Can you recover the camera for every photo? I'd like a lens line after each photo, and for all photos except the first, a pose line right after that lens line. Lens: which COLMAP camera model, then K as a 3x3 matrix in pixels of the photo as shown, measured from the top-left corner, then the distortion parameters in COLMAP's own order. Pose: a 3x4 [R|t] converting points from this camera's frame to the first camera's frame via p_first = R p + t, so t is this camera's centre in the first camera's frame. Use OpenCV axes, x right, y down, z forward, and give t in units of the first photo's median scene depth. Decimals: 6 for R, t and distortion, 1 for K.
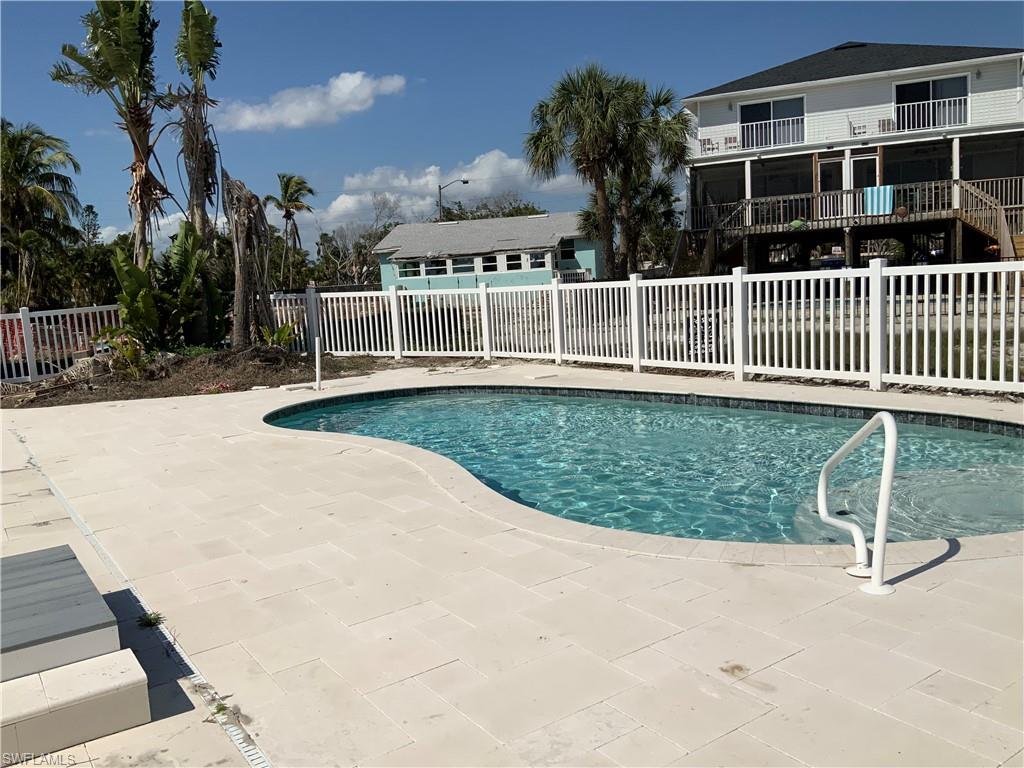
lens RADIAL K [[853.3, 0, 512.9], [0, 853.3, 385.4], [0, 0, 1]] dist [0.068649, -0.102777]
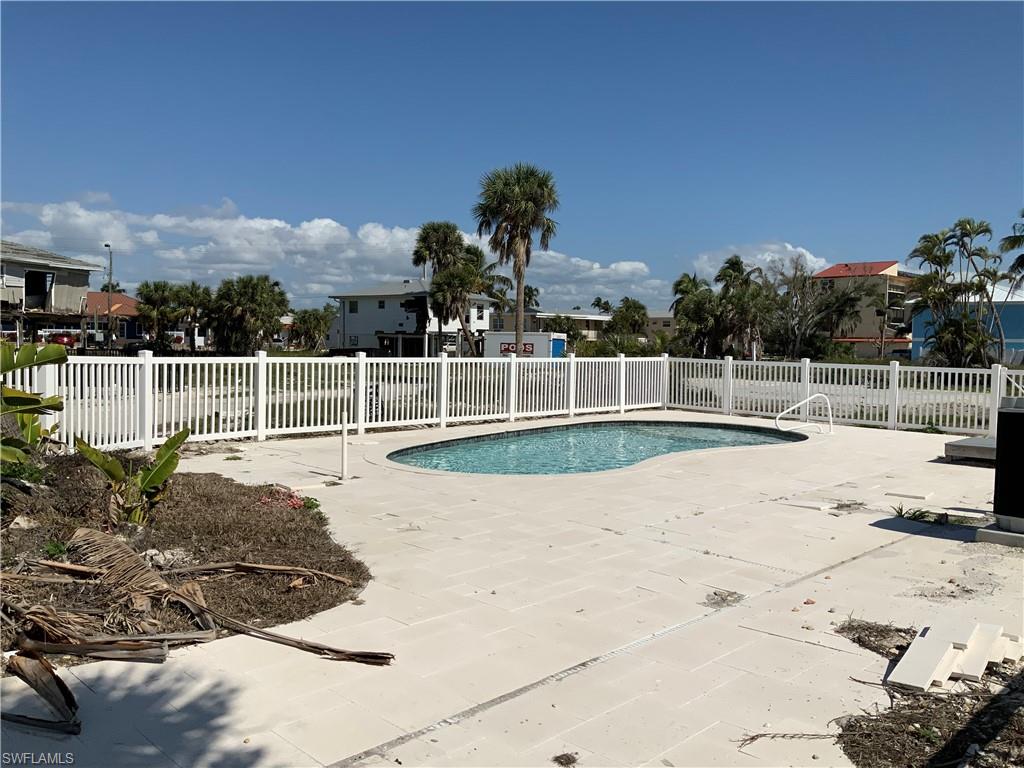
lens RADIAL K [[853.3, 0, 553.3], [0, 853.3, 380.2], [0, 0, 1]] dist [0.068649, -0.102777]
pose [[-0.199677, 0.014699, 0.979752, -0.471905], [0.117769, 0.992999, 0.009104, -0.030279], [-0.972759, 0.117203, -0.200010, 0.421356]]
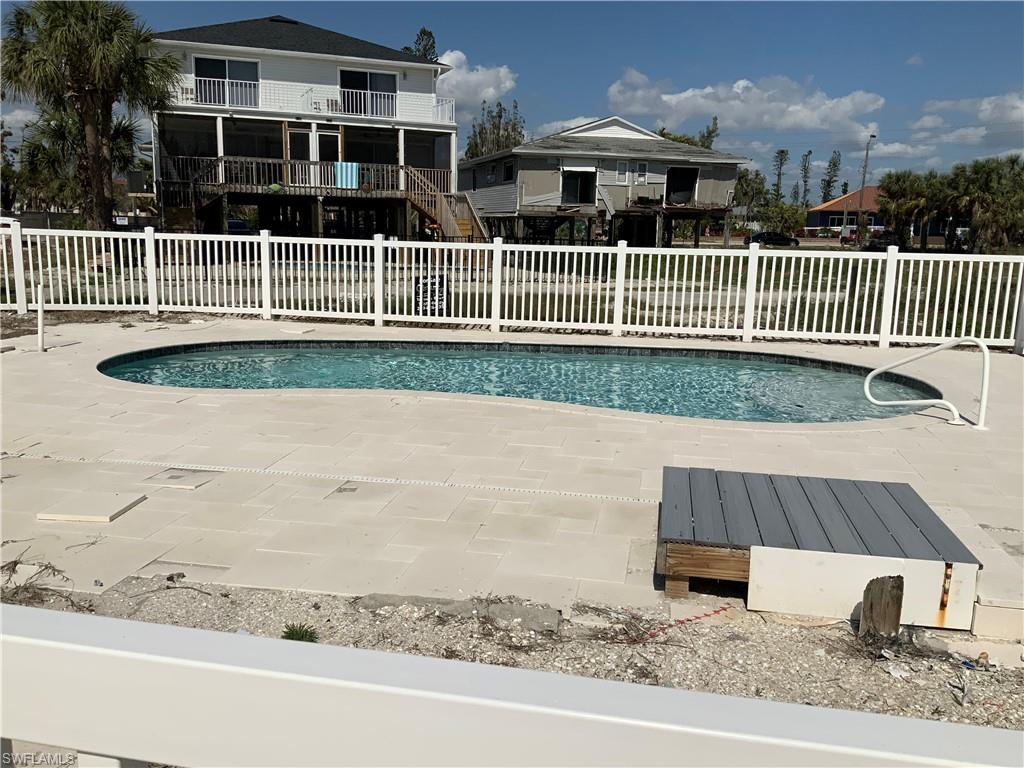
lens RADIAL K [[853.3, 0, 516.0], [0, 853.3, 390.3], [0, 0, 1]] dist [0.068649, -0.102777]
pose [[0.712321, -0.058160, 0.699440, -0.214930], [0.022564, 0.997943, 0.060002, 0.001870], [-0.701491, -0.026958, 0.712168, 0.045718]]
